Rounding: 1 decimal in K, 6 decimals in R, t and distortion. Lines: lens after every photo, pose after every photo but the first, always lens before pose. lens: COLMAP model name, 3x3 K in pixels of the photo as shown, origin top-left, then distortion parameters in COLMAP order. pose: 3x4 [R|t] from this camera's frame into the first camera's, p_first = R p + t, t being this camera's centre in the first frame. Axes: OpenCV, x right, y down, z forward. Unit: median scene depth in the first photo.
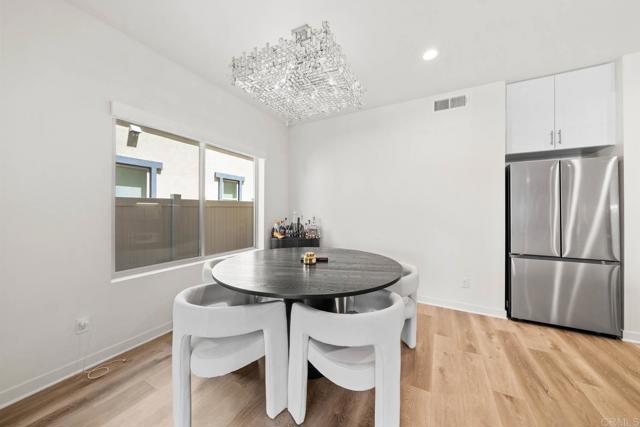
lens RADIAL K [[220.4, 0, 318.5], [0, 220.4, 210.8], [0, 0, 1]] dist [-0.000758, -0.000022]
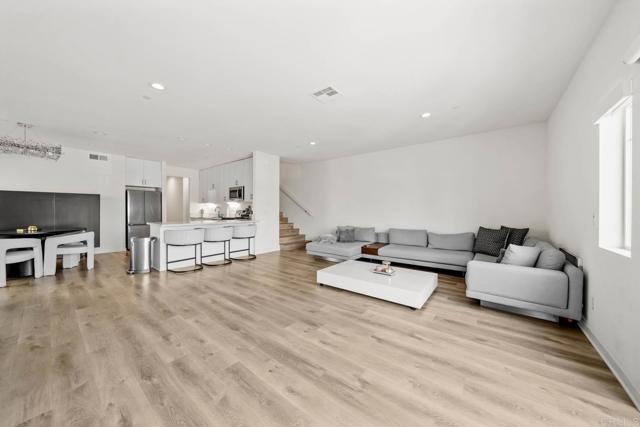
lens RADIAL K [[220.4, 0, 318.5], [0, 220.4, 210.8], [0, 0, 1]] dist [-0.000758, -0.000022]
pose [[0.176121, -0.002489, 0.984365, -1.246096], [0.006591, 0.999977, 0.001349, 0.043166], [-0.984346, 0.006250, 0.176134, -1.621102]]
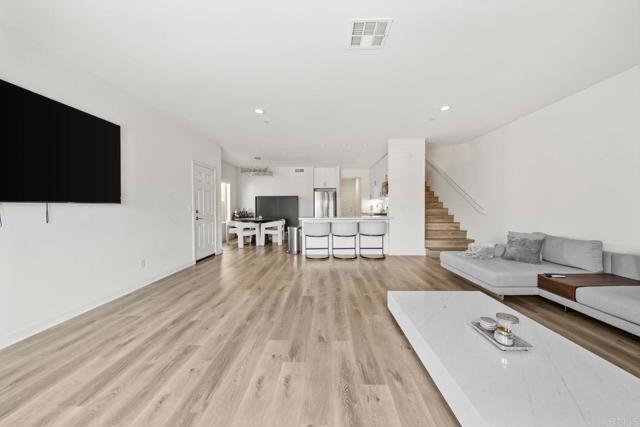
lens RADIAL K [[216.7, 0, 320.4], [0, 216.7, 210.4], [0, 0, 1]] dist [-0.002411, -0.000138]
pose [[0.889663, -0.014918, 0.456375, -0.606172], [0.010849, 0.999875, 0.011534, 0.047847], [-0.456490, -0.005311, 0.889713, -2.074486]]
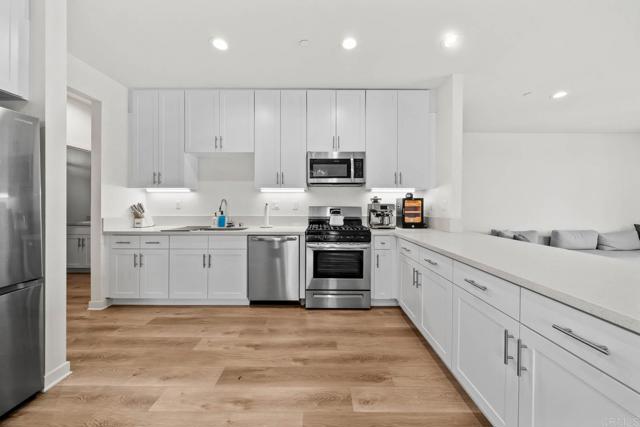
lens RADIAL K [[219.9, 0, 320.4], [0, 219.9, 204.6], [0, 0, 1]] dist [-0.001842, -0.000124]
pose [[-0.480000, -0.005741, 0.877250, 0.305644], [0.001098, 0.999974, 0.007145, 0.005893], [-0.877268, 0.004393, -0.479981, 0.458620]]
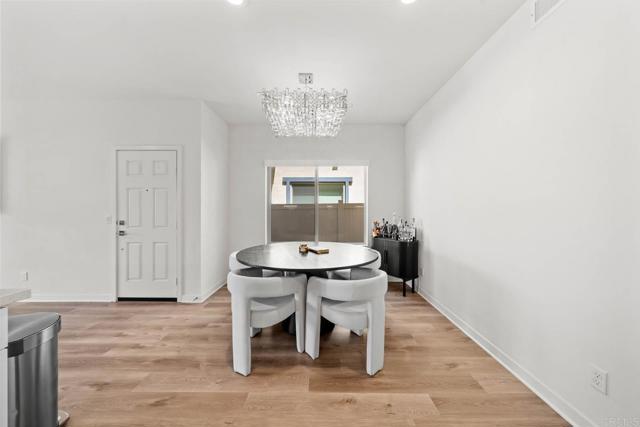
lens RADIAL K [[218.3, 0, 319.9], [0, 218.3, 211.1], [0, 0, 1]] dist [-0.001146, 0.000022]
pose [[0.469798, -0.001738, -0.882772, 0.810624], [-0.003326, 0.999987, -0.003739, 0.005312], [0.882768, 0.004692, 0.469786, 0.333121]]
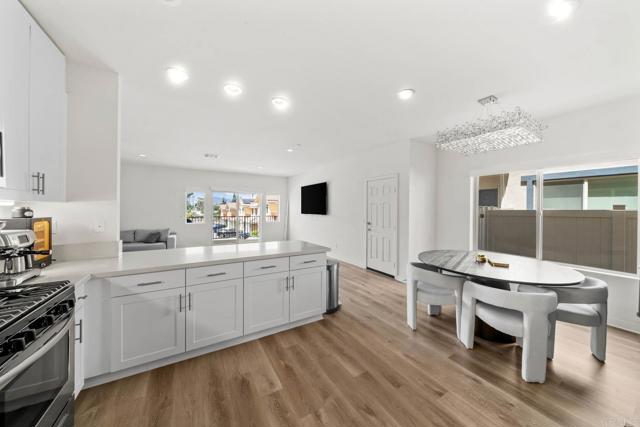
lens RADIAL K [[218.9, 0, 321.5], [0, 218.9, 211.0], [0, 0, 1]] dist [0.001848, 0.000134]
pose [[-0.507897, 0.001533, -0.861417, 1.211315], [-0.015347, 0.999824, 0.010828, -0.059931], [0.861281, 0.018720, -0.507783, 0.577676]]
